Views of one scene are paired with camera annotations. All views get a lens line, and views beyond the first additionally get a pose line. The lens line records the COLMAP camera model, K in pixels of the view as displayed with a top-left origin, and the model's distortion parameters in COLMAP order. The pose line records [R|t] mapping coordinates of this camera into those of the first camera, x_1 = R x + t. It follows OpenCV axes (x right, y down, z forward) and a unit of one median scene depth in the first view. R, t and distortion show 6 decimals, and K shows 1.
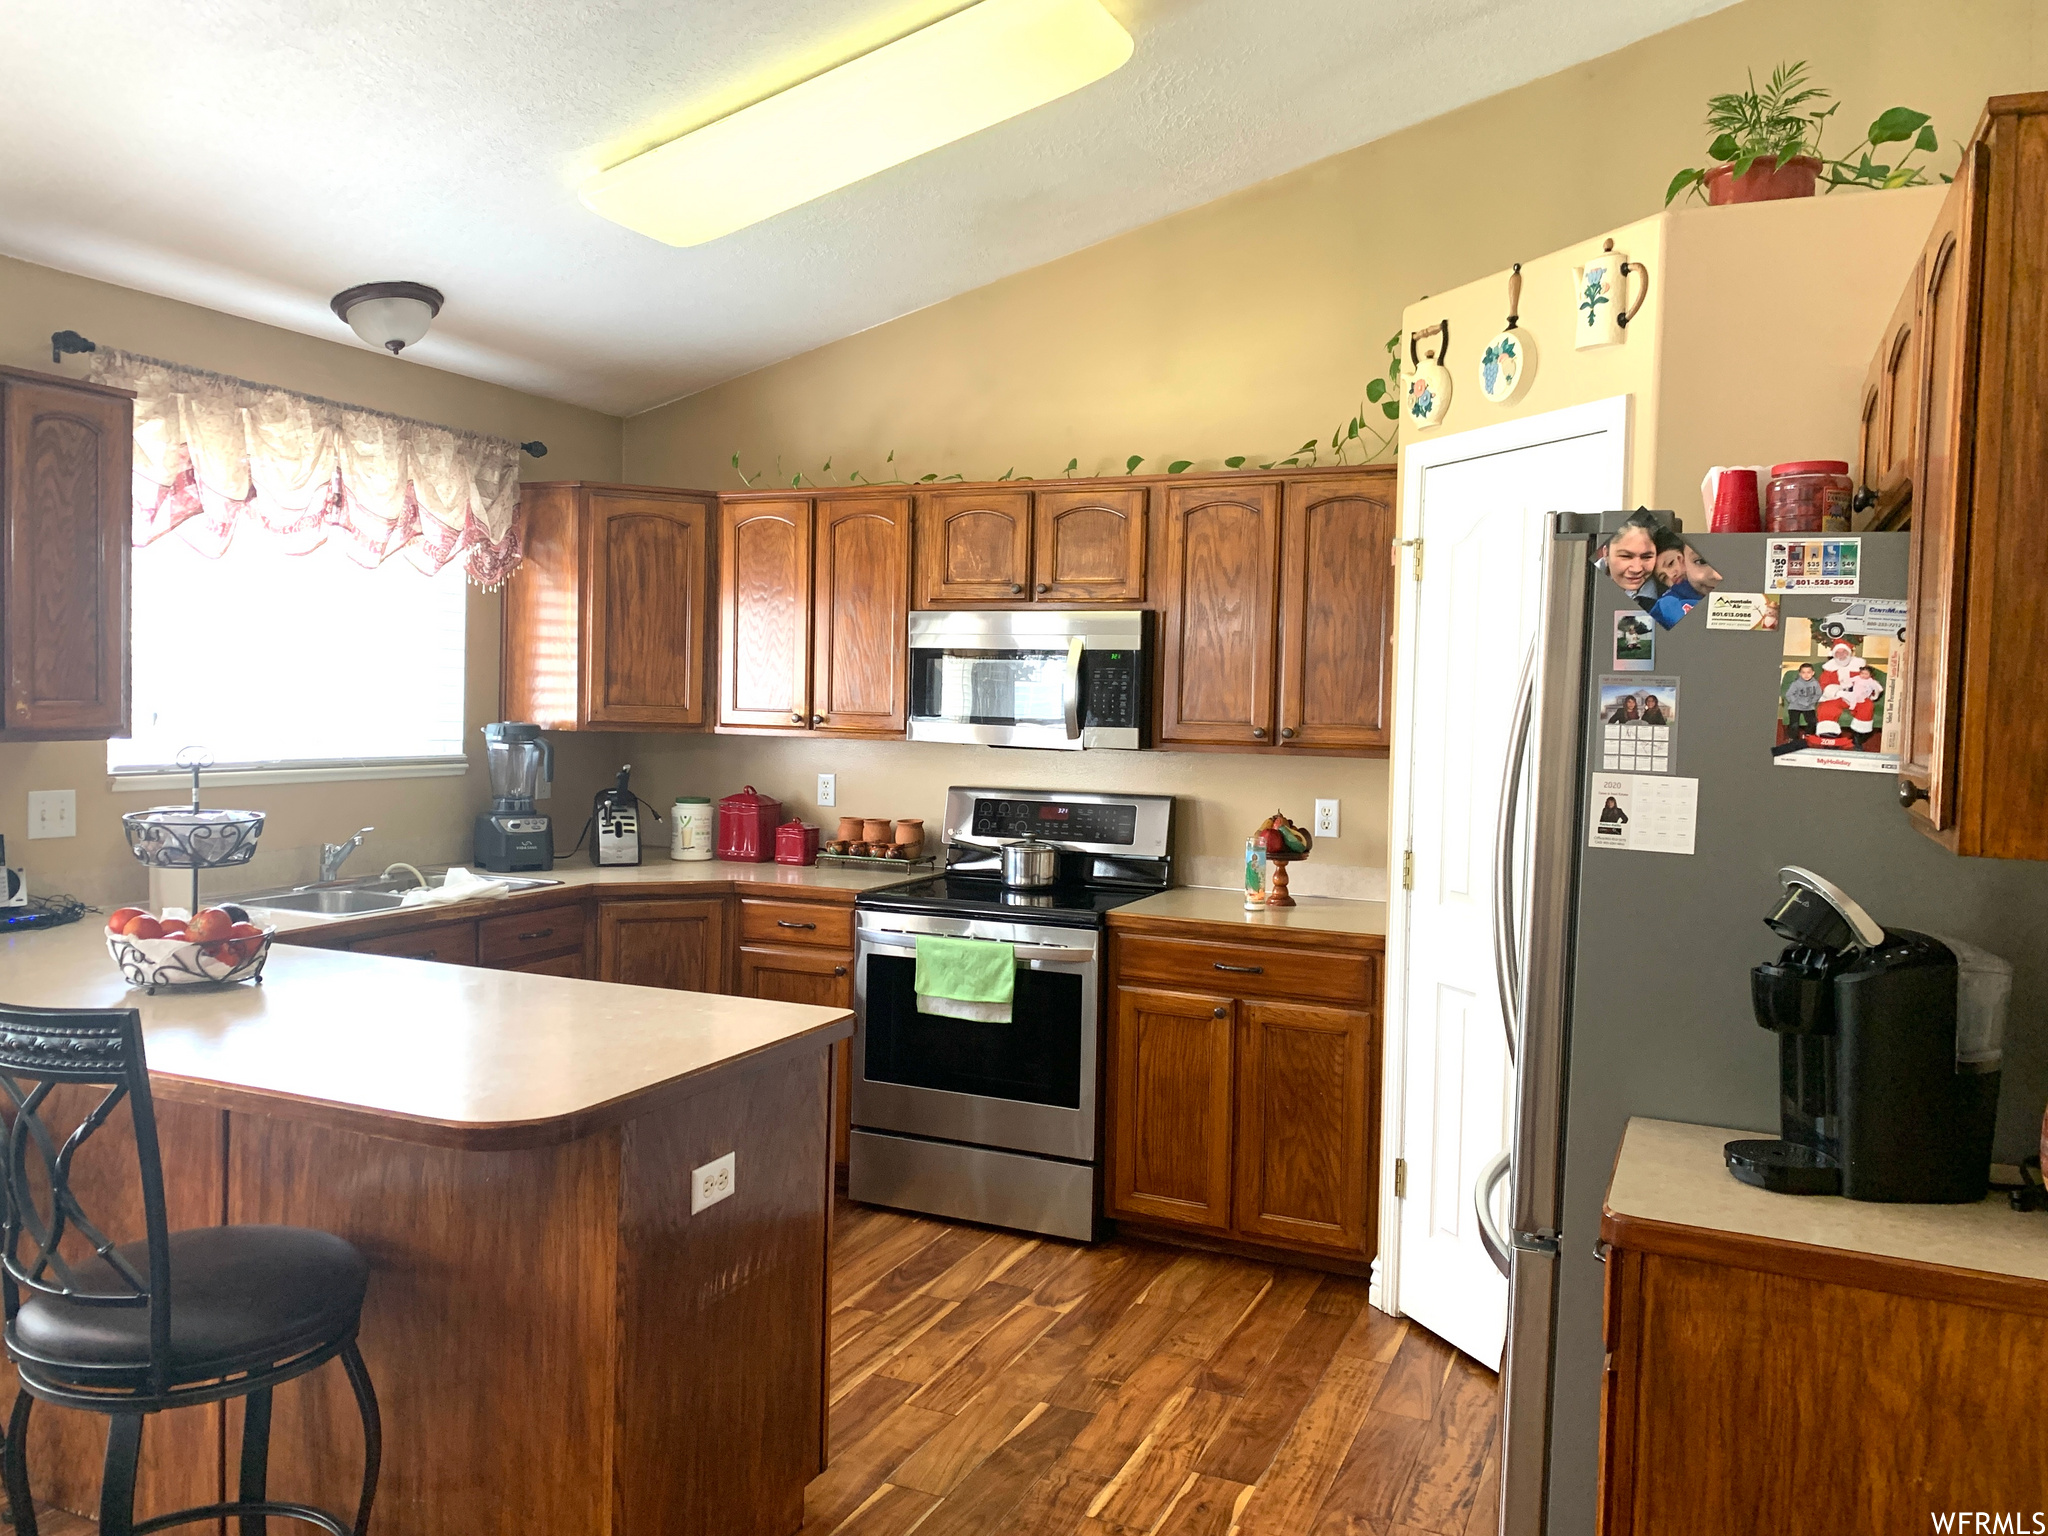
lens RADIAL K [[1561.9, 0, 1024.0], [0, 1561.9, 768.0], [0, 0, 1]] dist [0.160697, -0.424406]
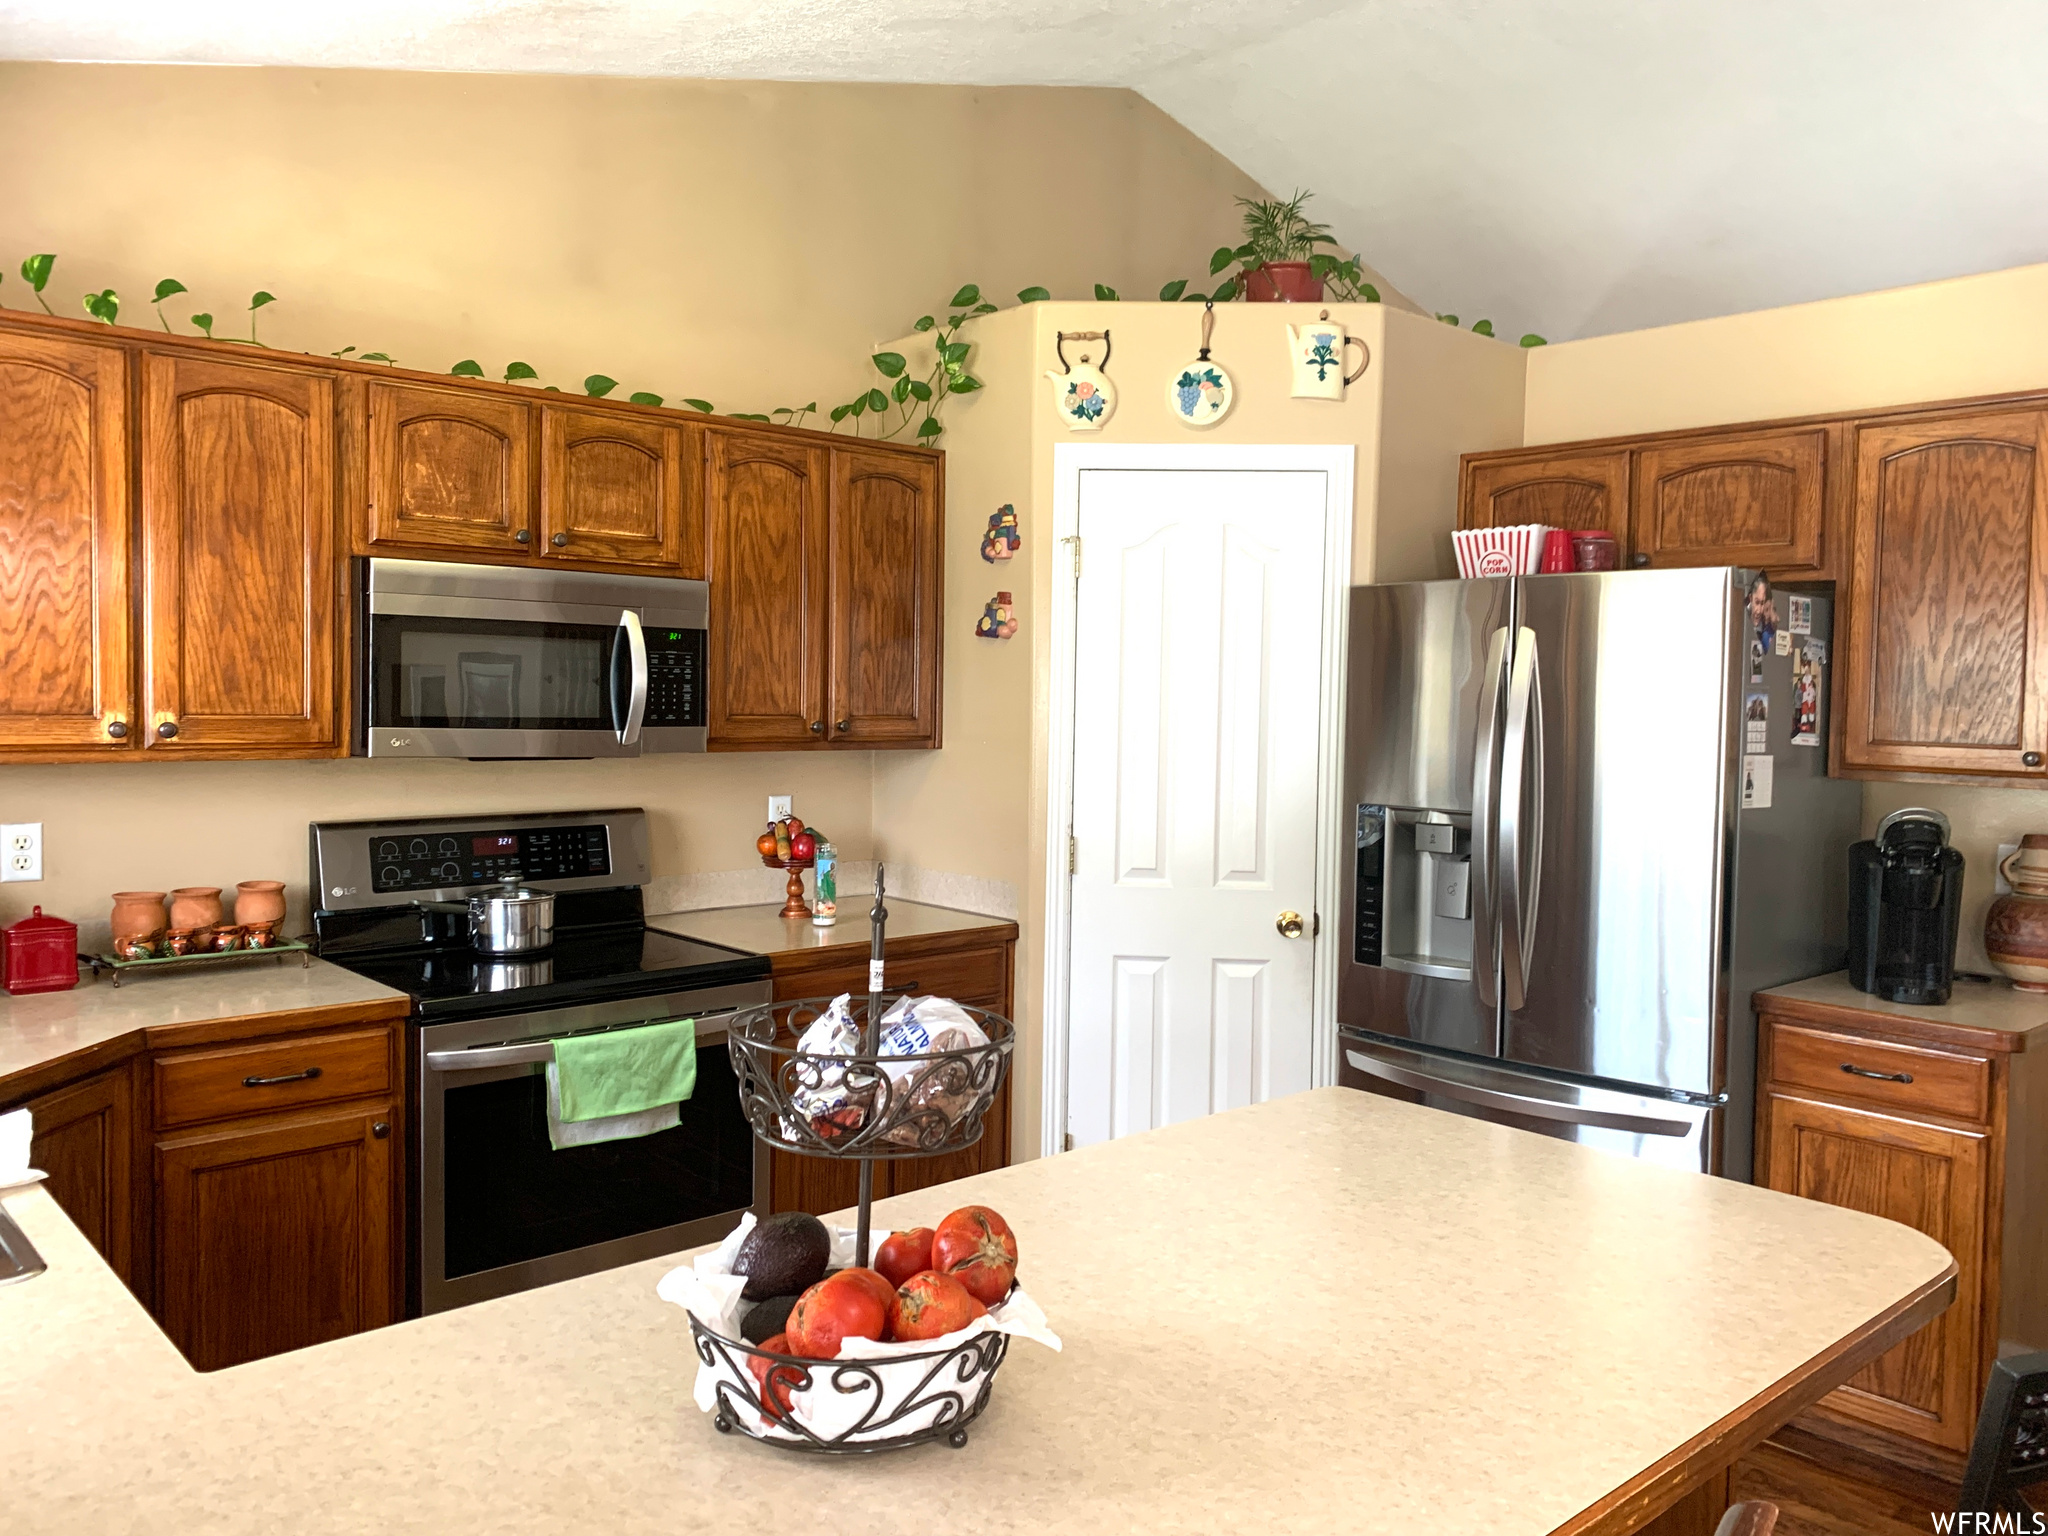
lens RADIAL K [[1561.9, 0, 1024.0], [0, 1561.9, 768.0], [0, 0, 1]] dist [0.160697, -0.424406]
pose [[0.402706, -0.060974, 0.913296, -0.620318], [0.032956, 0.998098, 0.052104, -0.042316], [-0.914736, 0.009116, 0.403949, 0.538097]]
